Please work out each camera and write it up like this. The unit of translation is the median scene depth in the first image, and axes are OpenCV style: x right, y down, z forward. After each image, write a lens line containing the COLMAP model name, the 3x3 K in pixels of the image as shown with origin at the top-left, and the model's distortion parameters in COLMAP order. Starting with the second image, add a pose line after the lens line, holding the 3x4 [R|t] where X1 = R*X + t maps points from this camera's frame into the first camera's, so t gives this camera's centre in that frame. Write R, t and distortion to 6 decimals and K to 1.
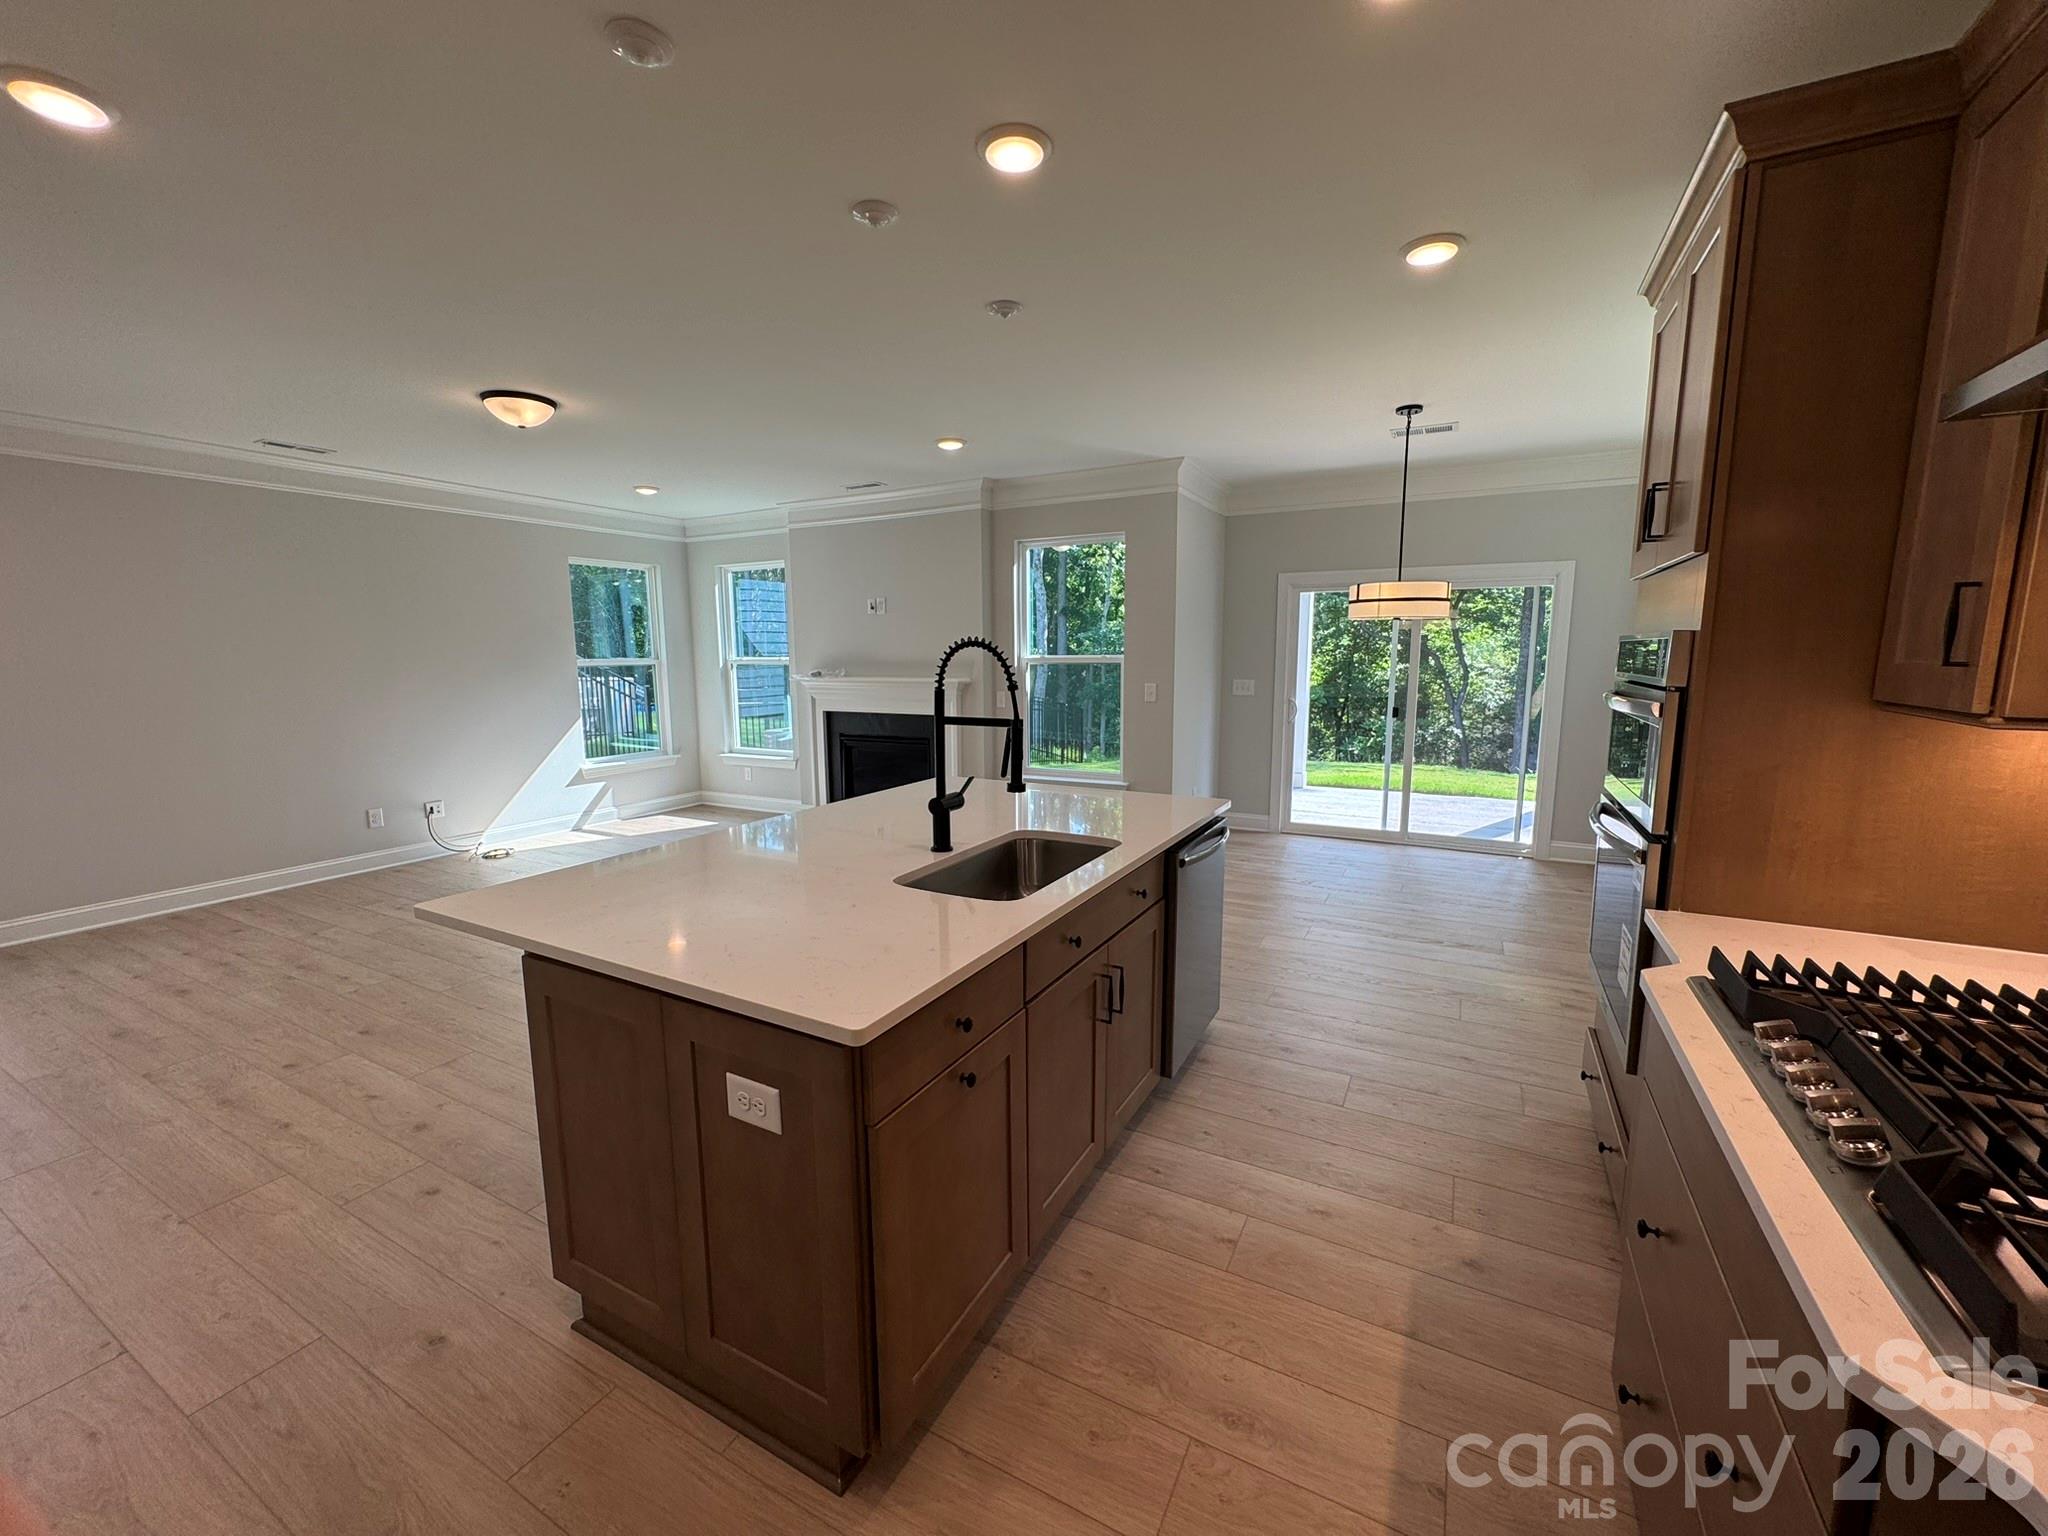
lens RADIAL K [[813.8, 0, 1022.4], [0, 813.8, 770.6], [0, 0, 1]] dist [-0.000169, 0.000256]
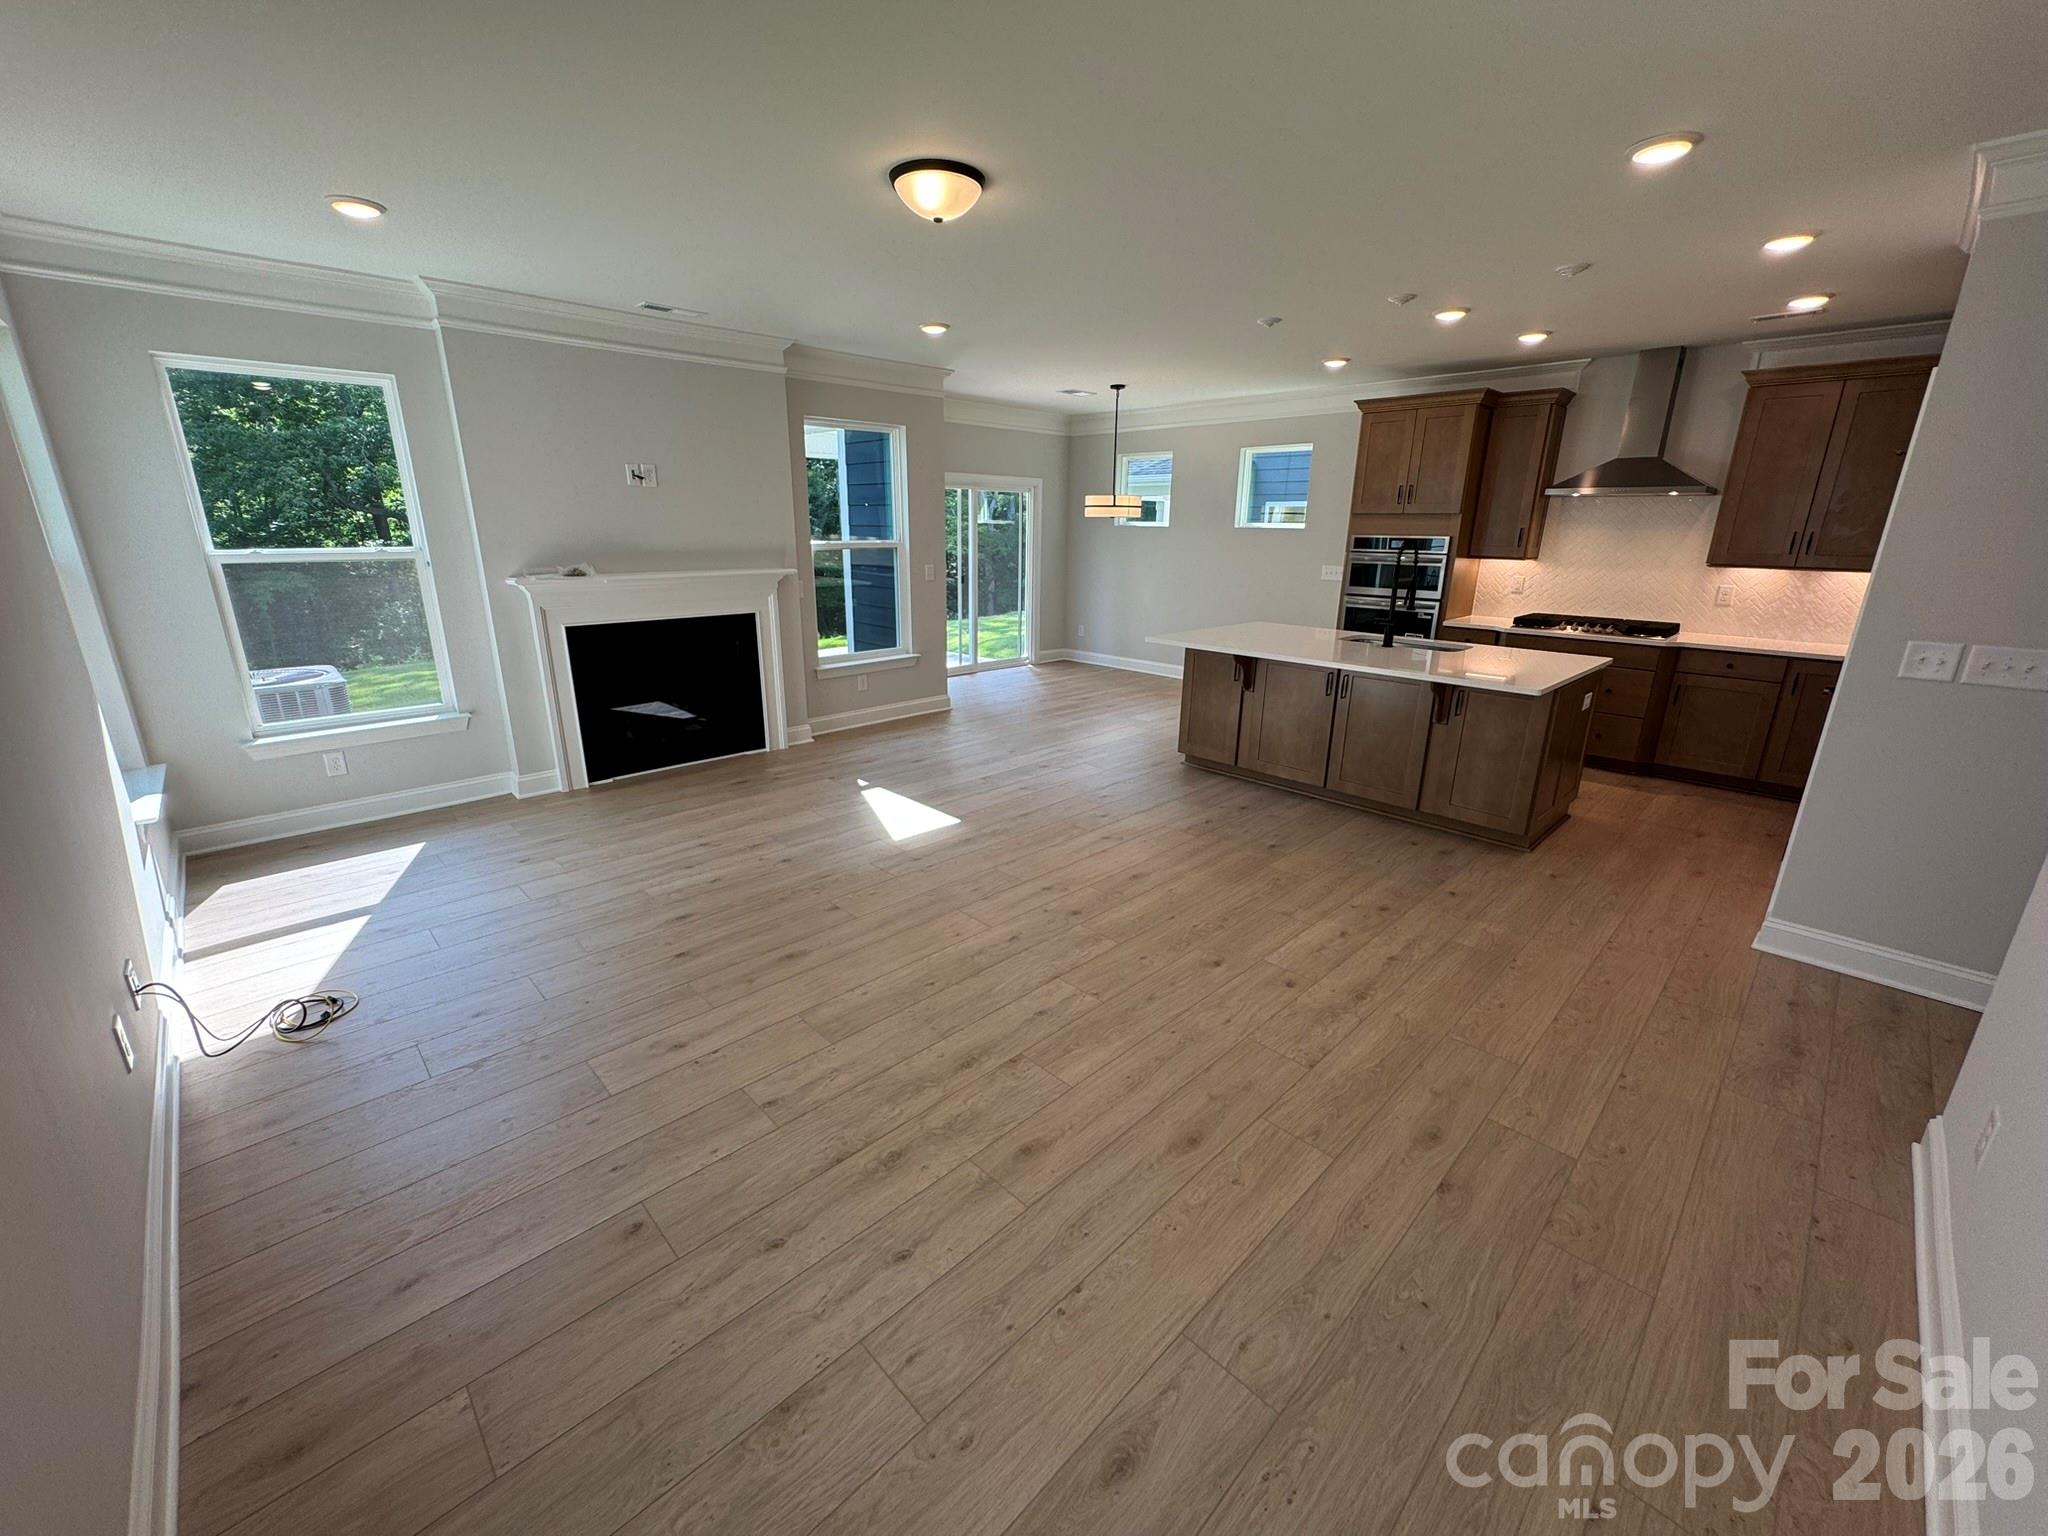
lens RADIAL K [[815.0, 0, 1025.3], [0, 815.0, 764.9], [0, 0, 1]] dist [-0.003565, -0.000072]
pose [[0.295620, -0.263232, 0.918323, -0.904886], [0.130017, 0.963429, 0.234307, -0.081868], [-0.946417, 0.050132, 0.319033, 0.482084]]
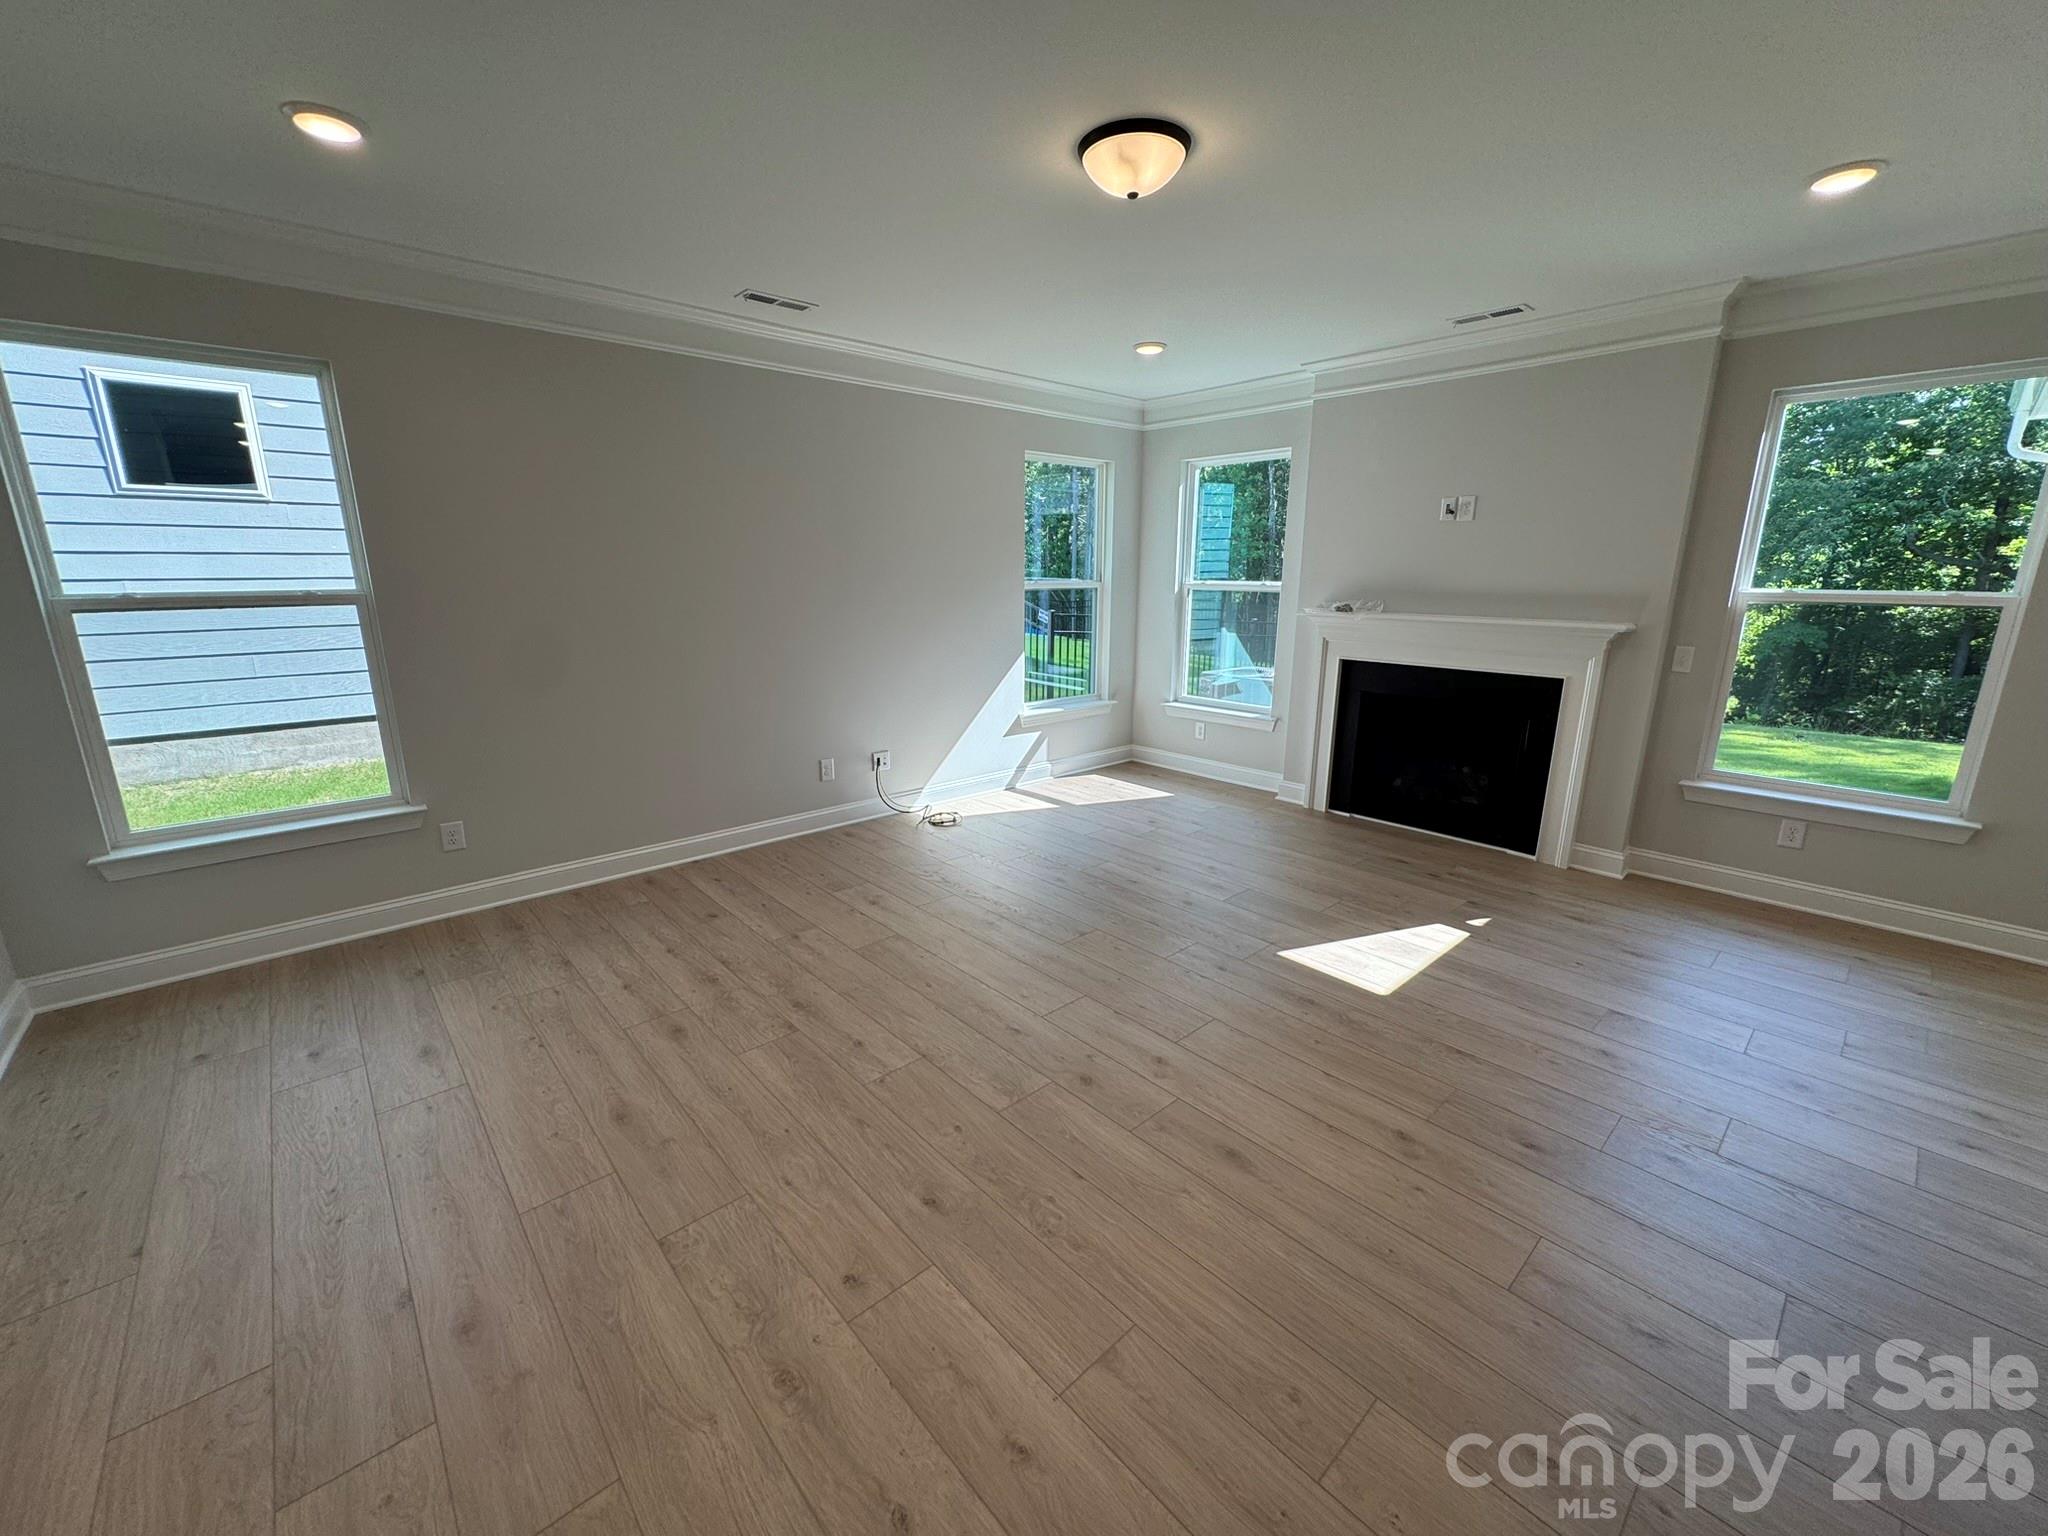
lens RADIAL K [[816.8, 0, 1019.9], [0, 816.8, 764.1], [0, 0, 1]] dist [-0.000263, 0.000342]
pose [[0.941687, 0.089856, -0.324270, -0.307735], [-0.060240, 0.993136, 0.100261, -0.041501], [0.331054, -0.074881, 0.940636, 0.248202]]
